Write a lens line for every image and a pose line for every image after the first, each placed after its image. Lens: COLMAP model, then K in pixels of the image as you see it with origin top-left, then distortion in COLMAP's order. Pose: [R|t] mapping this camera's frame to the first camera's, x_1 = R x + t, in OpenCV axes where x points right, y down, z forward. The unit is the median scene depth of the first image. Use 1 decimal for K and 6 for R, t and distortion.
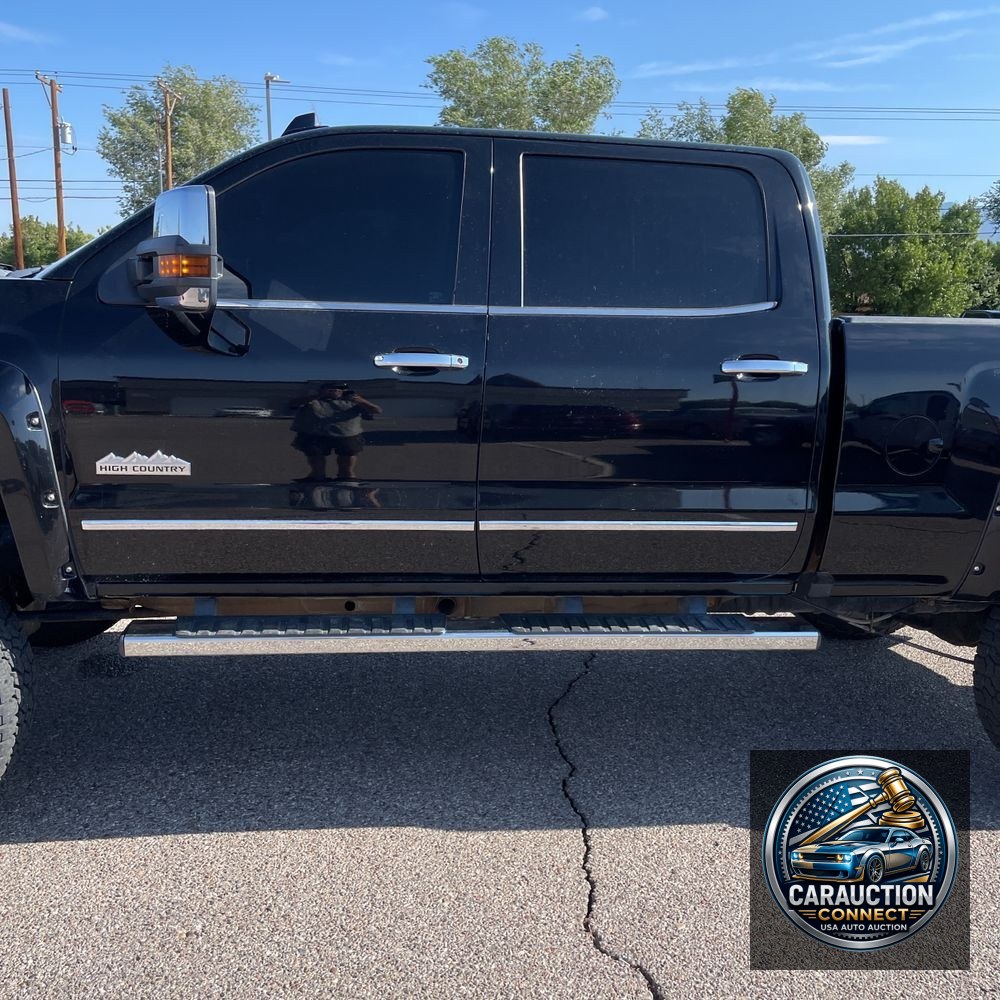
lens RADIAL K [[1026.8, 0, 500.0], [0, 1026.8, 500.0], [0, 0, 1]] dist [0.101647, -0.137195]
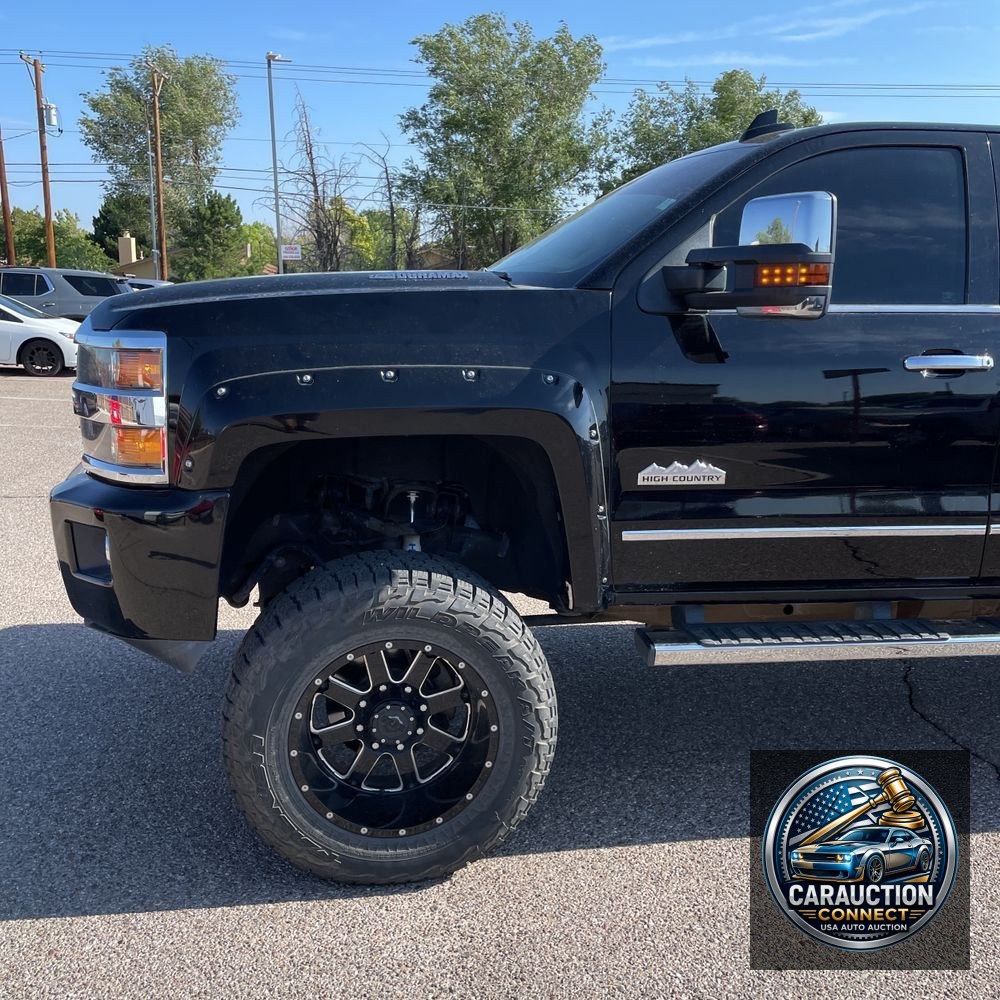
lens RADIAL K [[1027.6, 0, 488.8], [0, 1027.6, 515.1], [0, 0, 1]] dist [0.091847, -0.110270]
pose [[0.999576, -0.016275, 0.024125, -0.047402], [0.015500, 0.999369, 0.031952, -0.002533], [-0.024630, -0.031564, 0.999198, 0.001180]]
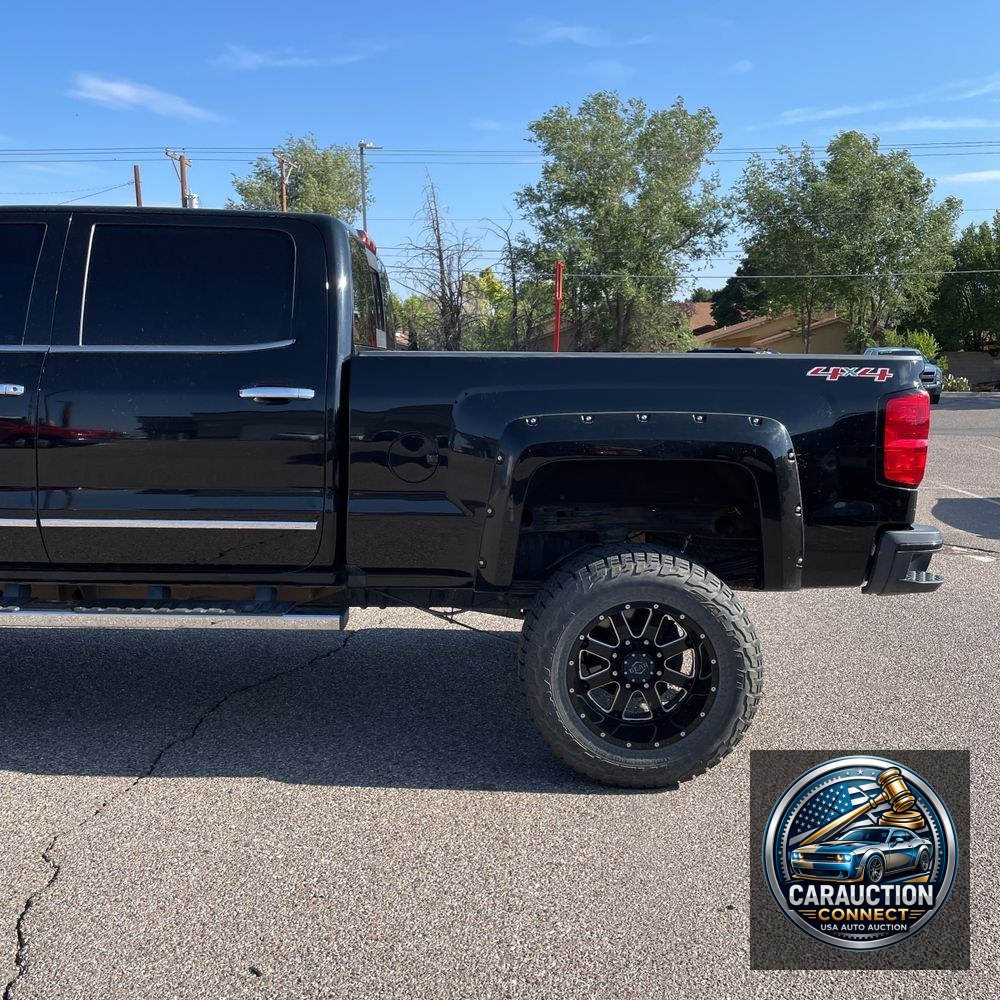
lens RADIAL K [[1026.8, 0, 500.0], [0, 1026.8, 500.0], [0, 0, 1]] dist [0.101647, -0.137195]
pose [[0.990590, -0.001725, -0.136853, 0.062034], [-0.004503, 0.998969, -0.045181, 0.004594], [0.136789, 0.045372, 0.989561, -0.014101]]
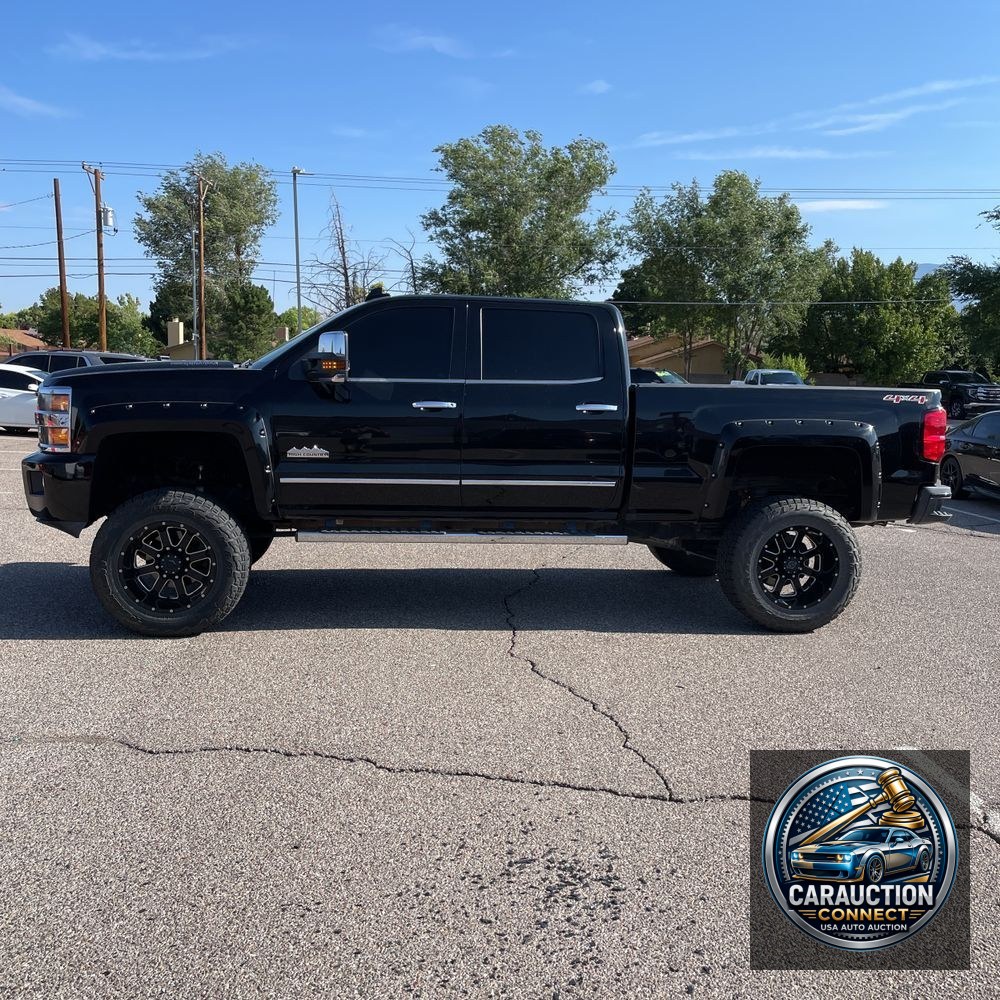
lens RADIAL K [[1026.8, 0, 500.0], [0, 1026.8, 500.0], [0, 0, 1]] dist [0.101647, -0.137195]
pose [[0.999952, -0.005207, -0.008289, 0.006866], [0.004720, 0.998321, -0.057736, 0.016571], [0.008576, 0.057694, 0.998297, -0.099985]]
